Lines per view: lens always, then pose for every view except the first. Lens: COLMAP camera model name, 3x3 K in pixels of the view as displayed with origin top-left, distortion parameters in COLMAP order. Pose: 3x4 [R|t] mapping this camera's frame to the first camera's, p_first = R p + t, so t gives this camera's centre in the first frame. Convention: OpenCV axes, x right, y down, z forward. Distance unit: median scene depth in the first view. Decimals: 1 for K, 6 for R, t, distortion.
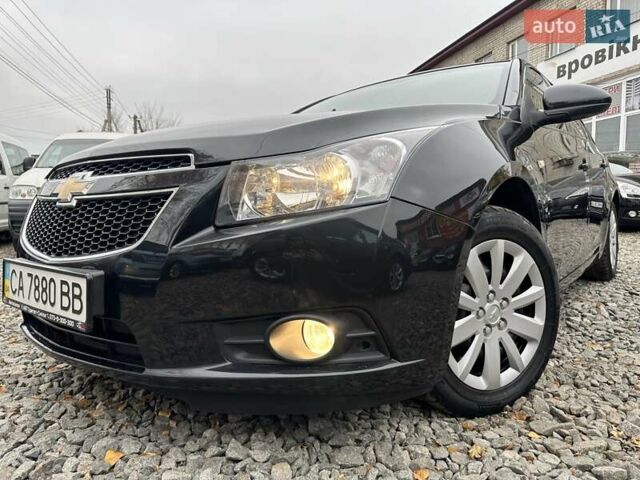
lens RADIAL K [[452.8, 0, 321.9], [0, 452.8, 238.5], [0, 0, 1]] dist [0.000378, -0.006926]
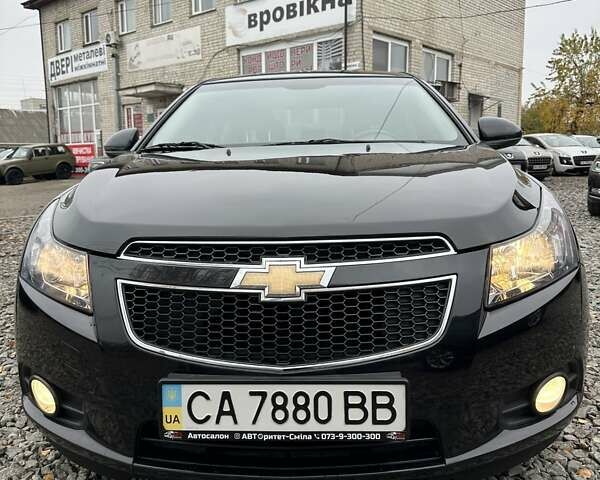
lens RADIAL K [[565.2, 0, 301.6], [0, 565.2, 239.8], [0, 0, 1]] dist [0.074051, 0.006387]
pose [[0.816540, -0.085942, 0.570856, -1.090477], [0.053509, 0.995867, 0.073389, -0.250915], [-0.574804, -0.029379, 0.817764, 0.133026]]
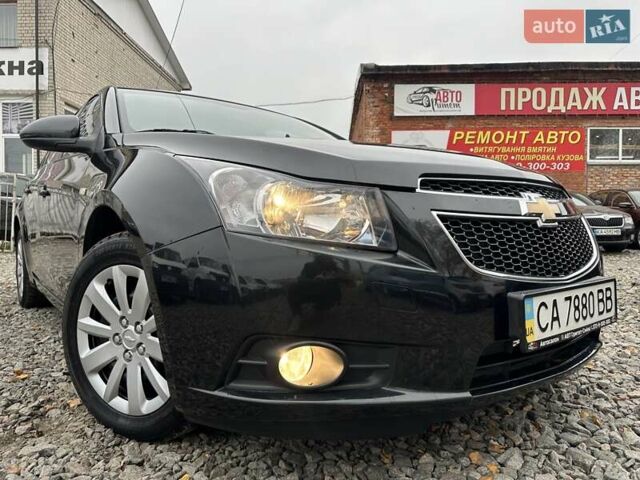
lens RADIAL K [[453.6, 0, 321.4], [0, 453.6, 241.9], [0, 0, 1]] dist [-0.004340, -0.001792]
pose [[0.246287, -0.030838, 0.968706, -1.627245], [0.070960, 0.997385, 0.013710, -0.084432], [-0.966596, 0.065363, 0.247831, 1.209283]]
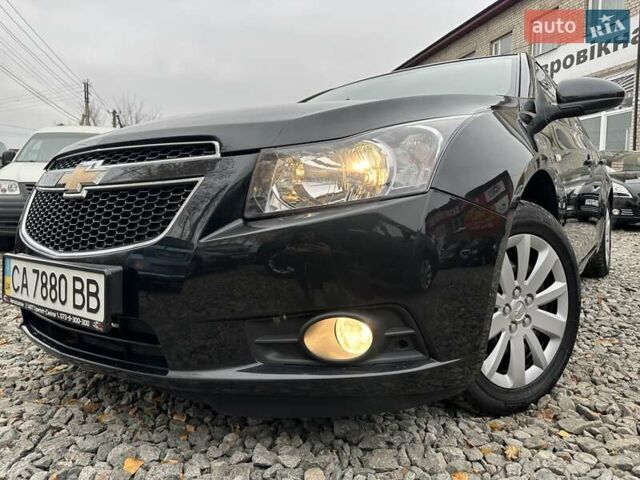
lens RADIAL K [[453.6, 0, 321.4], [0, 453.6, 241.9], [0, 0, 1]] dist [-0.004340, -0.001792]
pose [[0.999257, 0.000441, 0.038551, -0.091233], [-0.000917, 0.999924, 0.012310, 0.007981], [-0.038542, -0.012336, 0.999181, 0.047215]]
